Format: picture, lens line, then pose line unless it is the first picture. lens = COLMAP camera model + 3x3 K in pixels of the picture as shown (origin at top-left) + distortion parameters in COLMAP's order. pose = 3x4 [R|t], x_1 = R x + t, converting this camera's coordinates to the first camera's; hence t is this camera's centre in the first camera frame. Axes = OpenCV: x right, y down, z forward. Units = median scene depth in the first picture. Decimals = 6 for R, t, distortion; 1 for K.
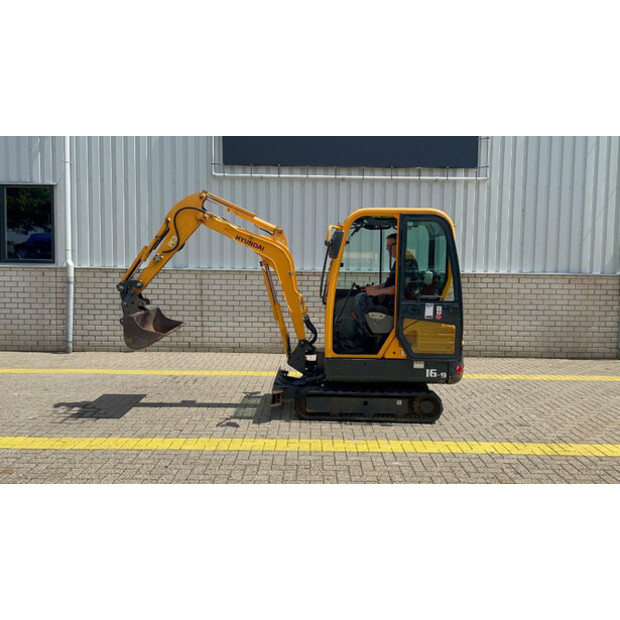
lens RADIAL K [[538.2, 0, 316.0], [0, 538.2, 299.1], [0, 0, 1]] dist [0.101967, -0.142203]
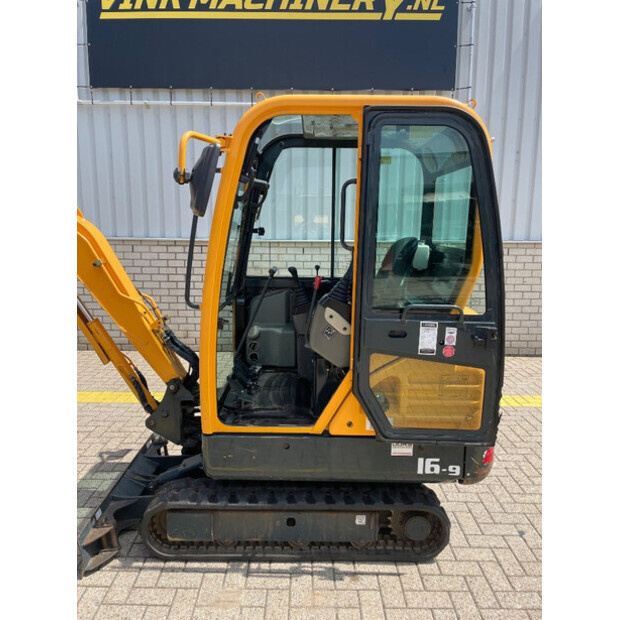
lens RADIAL K [[469.7, 0, 307.8], [0, 469.7, 305.8], [0, 0, 1]] dist [0.086865, -0.115330]
pose [[0.999887, -0.003093, -0.014719, 0.116508], [0.004450, 0.995650, 0.093071, -0.022725], [0.014367, -0.093126, 0.995551, 0.363249]]
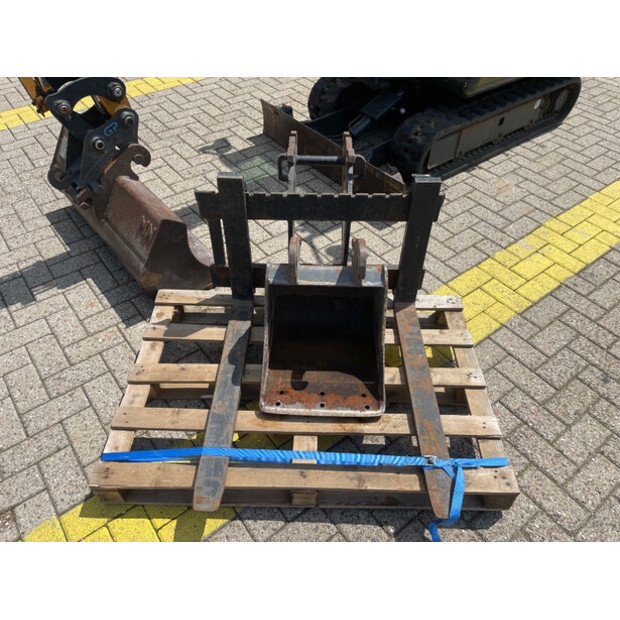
lens RADIAL K [[469.7, 0, 308.4], [0, 469.7, 311.0], [0, 0, 1]] dist [0.086865, -0.115330]
pose [[0.802470, -0.433158, 0.410386, -0.164445], [0.047015, 0.731528, 0.680188, -0.005465], [-0.594838, -0.526537, 0.607394, 0.433945]]
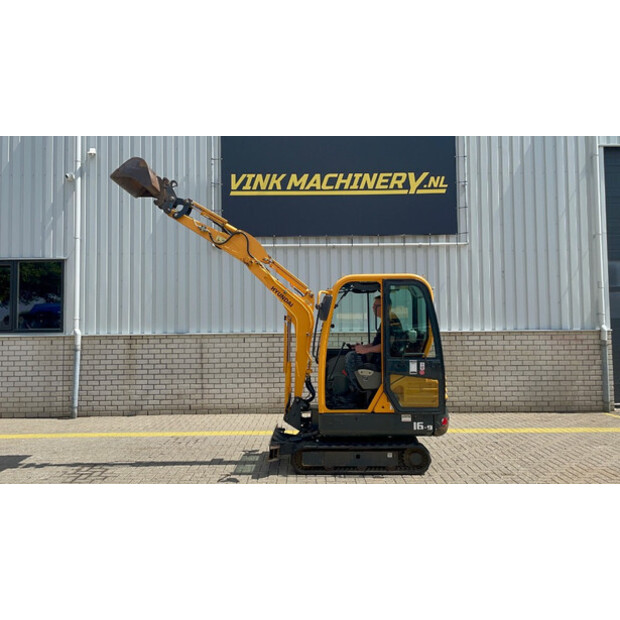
lens RADIAL K [[538.2, 0, 312.5], [0, 538.2, 299.3], [0, 0, 1]] dist [0.101967, -0.142203]
pose [[0.999703, -0.024382, -0.000658, 0.006315], [0.024147, 0.993166, -0.114184, 0.003440], [0.003438, 0.114134, 0.993459, -0.054748]]
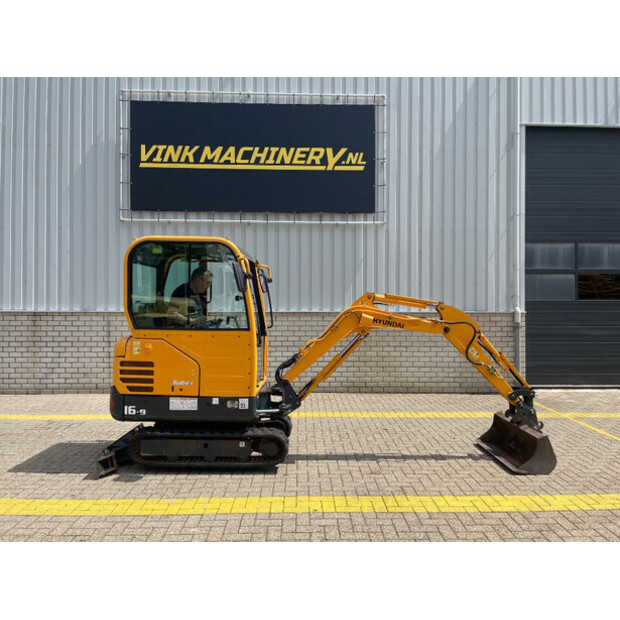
lens RADIAL K [[469.7, 0, 313.6], [0, 469.7, 304.2], [0, 0, 1]] dist [0.086865, -0.115330]
pose [[0.999751, -0.011322, 0.019231, 0.157493], [0.012602, 0.997622, -0.067754, -0.002911], [-0.018418, 0.067979, 0.997517, 0.099024]]
